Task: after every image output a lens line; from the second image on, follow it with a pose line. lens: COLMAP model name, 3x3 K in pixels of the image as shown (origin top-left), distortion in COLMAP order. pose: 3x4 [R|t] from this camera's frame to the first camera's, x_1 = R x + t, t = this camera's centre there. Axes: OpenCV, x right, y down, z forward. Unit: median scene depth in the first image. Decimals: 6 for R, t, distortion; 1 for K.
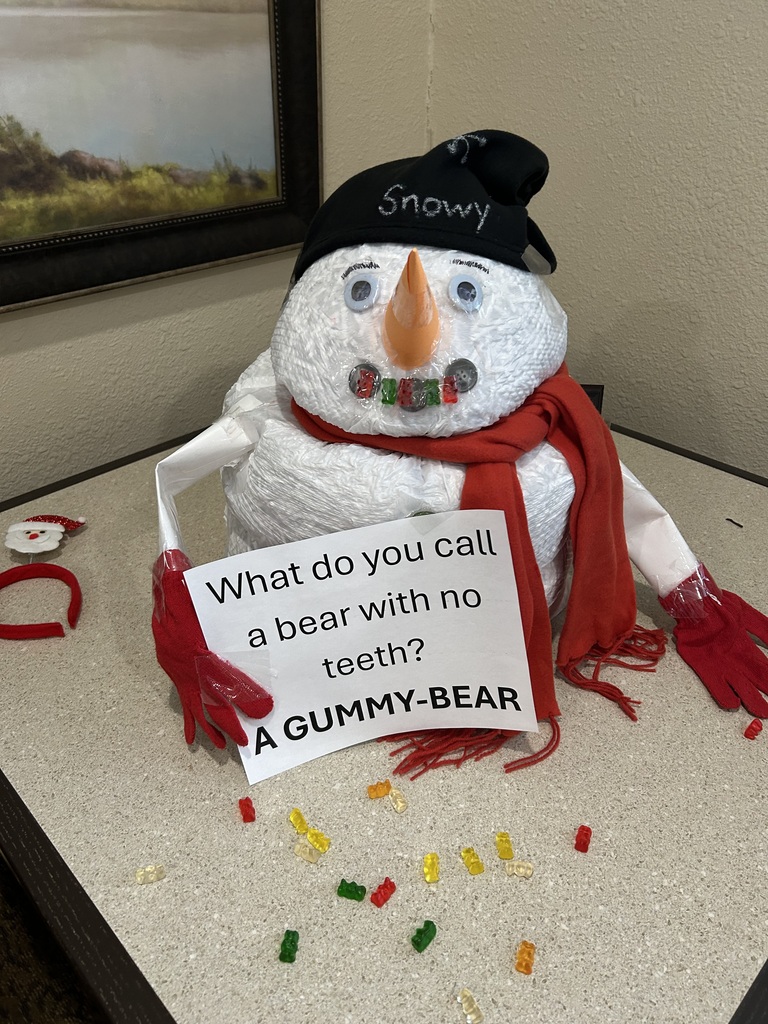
lens RADIAL K [[779.6, 0, 379.5], [0, 779.6, 509.1], [0, 0, 1]] dist [0.046692, -0.056069]
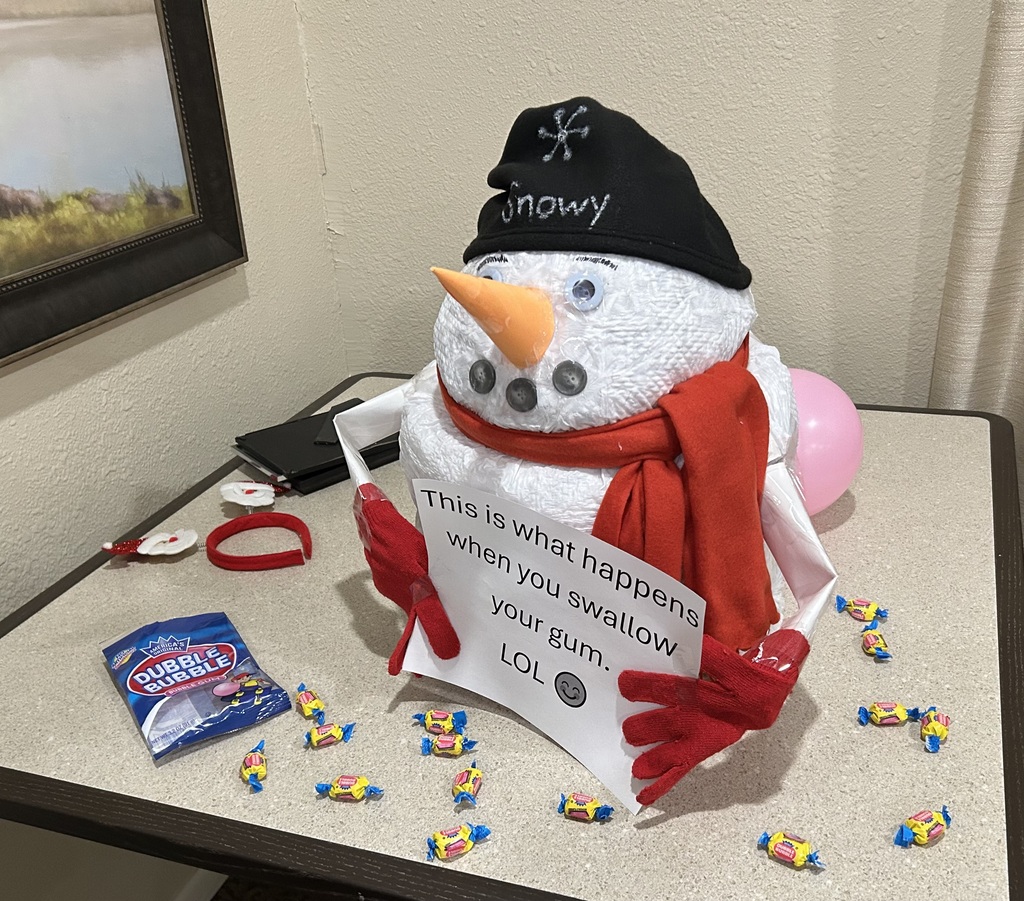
lens RADIAL K [[1065.2, 0, 535.5], [0, 1065.2, 515.0], [0, 0, 1]] dist [0.047960, -0.046709]
pose [[0.895516, -0.246988, 0.370200, -0.358597], [0.285195, 0.957094, -0.051340, 0.090863], [-0.341636, 0.151555, 0.927532, -0.179070]]
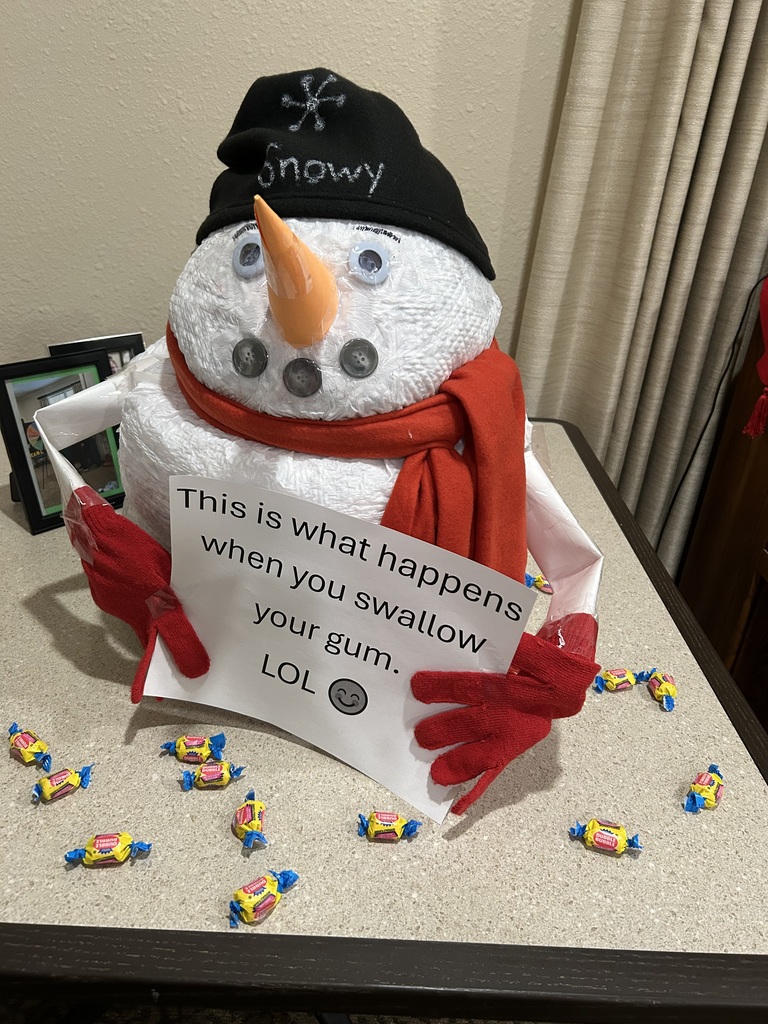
lens RADIAL K [[785.4, 0, 374.7], [0, 785.4, 510.9], [0, 0, 1]] dist [0.043722, -0.049425]
pose [[0.701430, -0.282352, 0.654426, -0.384219], [0.331730, 0.942002, 0.050870, 0.037469], [-0.630834, 0.181411, 0.754413, 0.120270]]
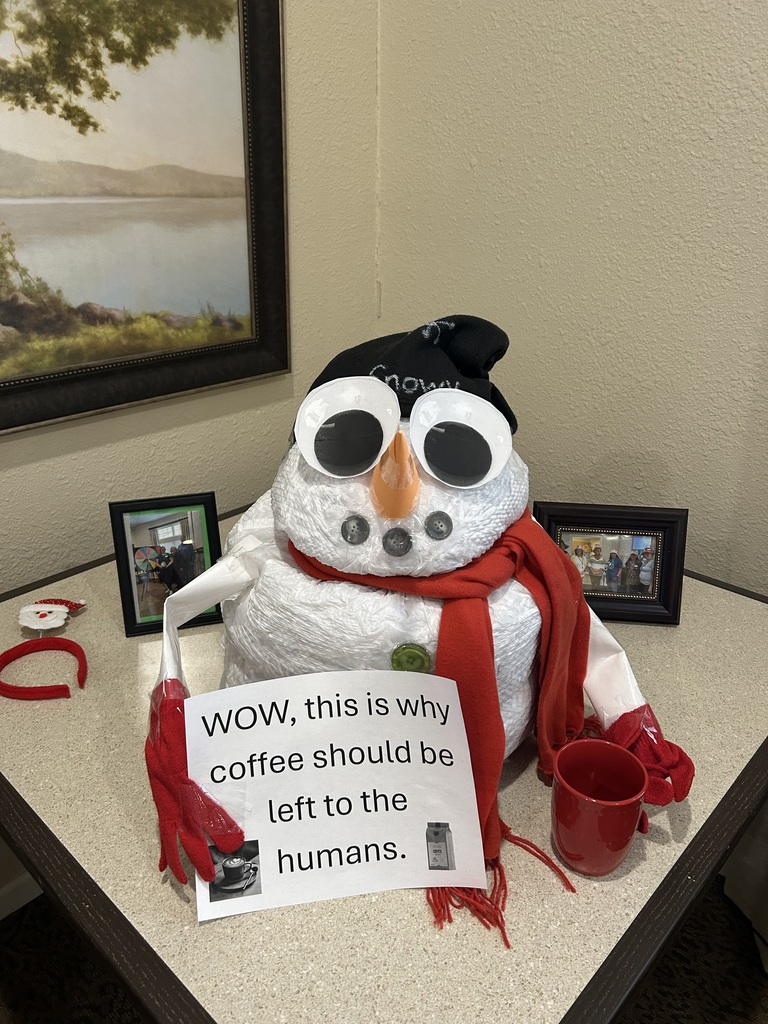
lens RADIAL K [[780.1, 0, 378.4], [0, 780.1, 510.0], [0, 0, 1]] dist [0.011819, -0.006798]
pose [[0.999034, -0.010982, 0.042549, 0.011156], [0.017031, 0.989356, -0.144516, 0.048293], [-0.040509, 0.145101, 0.988587, -0.173085]]
